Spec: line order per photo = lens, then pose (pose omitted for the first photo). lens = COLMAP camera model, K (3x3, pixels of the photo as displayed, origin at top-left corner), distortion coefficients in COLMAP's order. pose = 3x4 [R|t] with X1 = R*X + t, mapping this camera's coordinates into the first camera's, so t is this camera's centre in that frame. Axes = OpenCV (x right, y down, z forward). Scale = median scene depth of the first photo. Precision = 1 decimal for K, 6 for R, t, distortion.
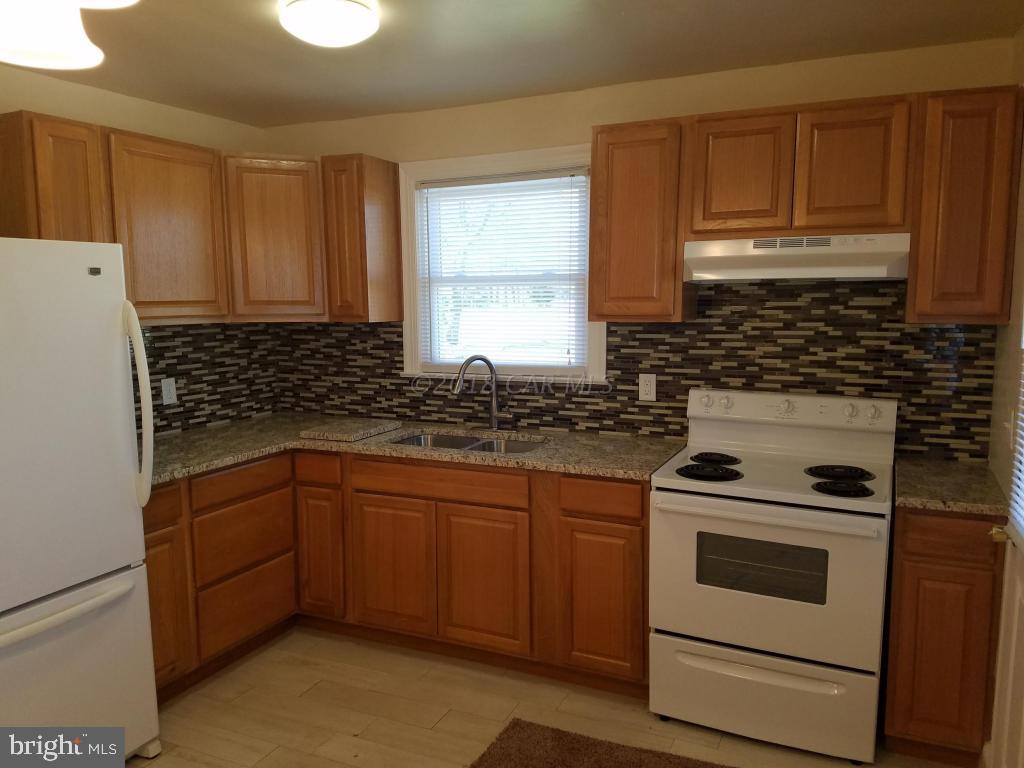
lens RADIAL K [[800.3, 0, 509.5], [0, 800.3, 392.9], [0, 0, 1]] dist [0.278407, -0.514854]
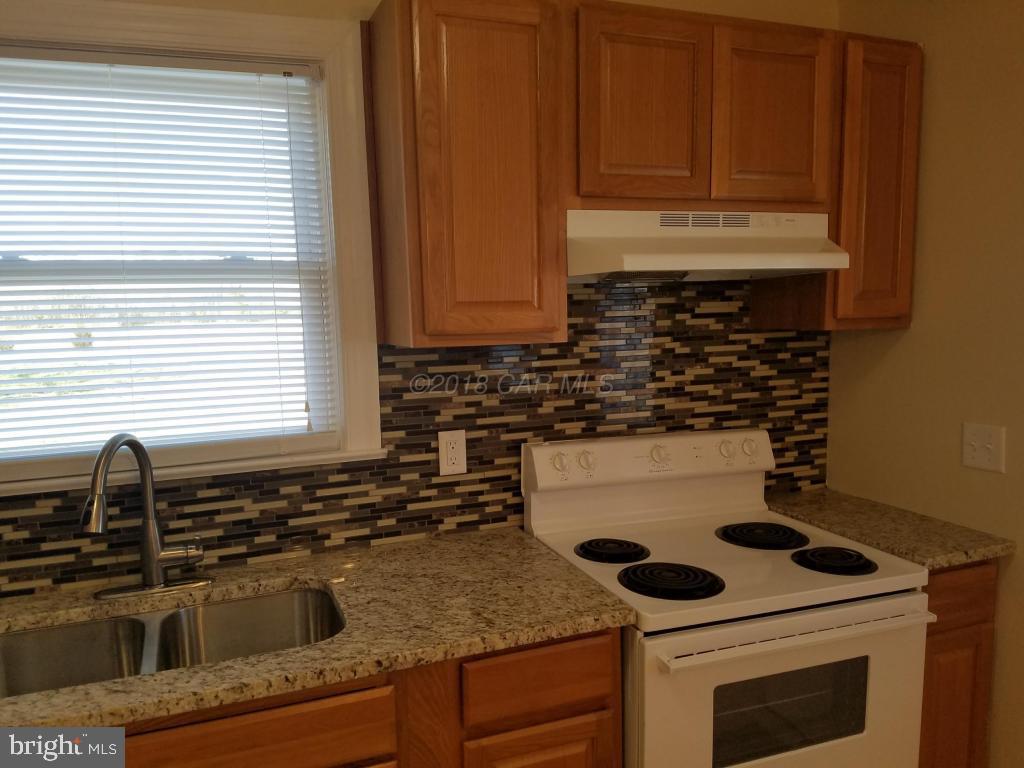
lens RADIAL K [[775.5, 0, 497.2], [0, 775.5, 402.5], [0, 0, 1]] dist [0.252698, -0.427024]
pose [[0.683627, -0.094839, 0.723644, -0.237260], [0.109629, 0.993615, 0.026653, -0.058809], [-0.721551, 0.061112, 0.689659, 0.589804]]
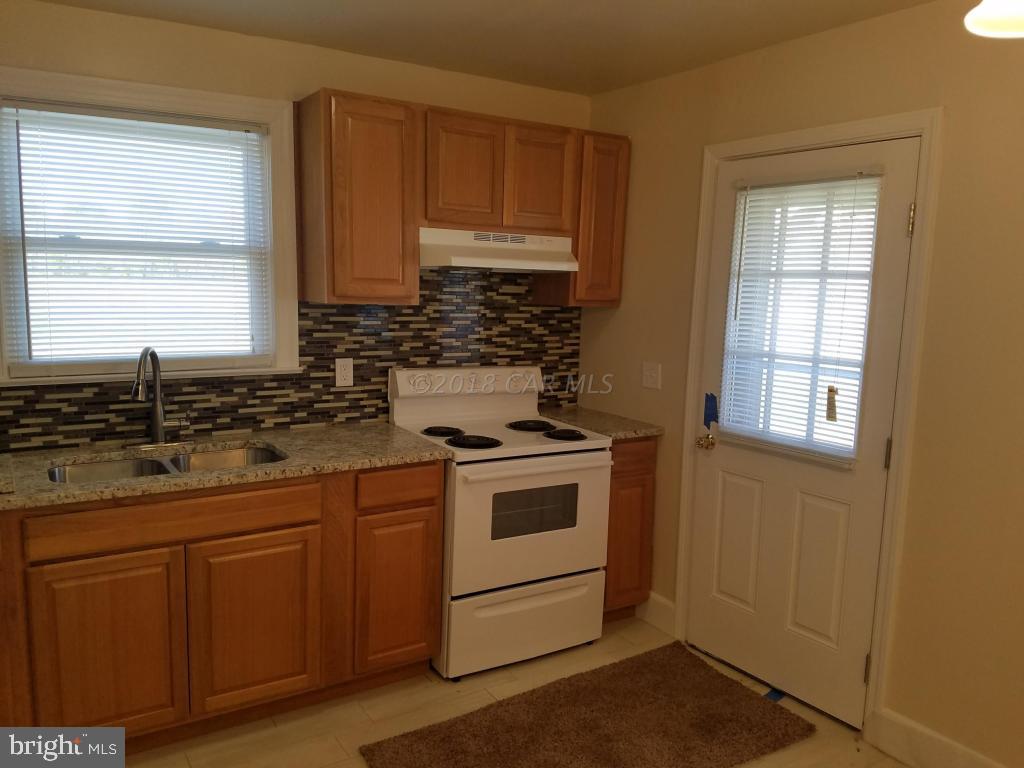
lens RADIAL K [[786.9, 0, 507.6], [0, 786.9, 391.1], [0, 0, 1]] dist [0.221658, -0.410661]
pose [[0.524780, -0.094557, 0.845970, -0.552140], [0.078138, 0.994966, 0.062740, -0.029913], [-0.847644, 0.033178, 0.529527, 0.346453]]
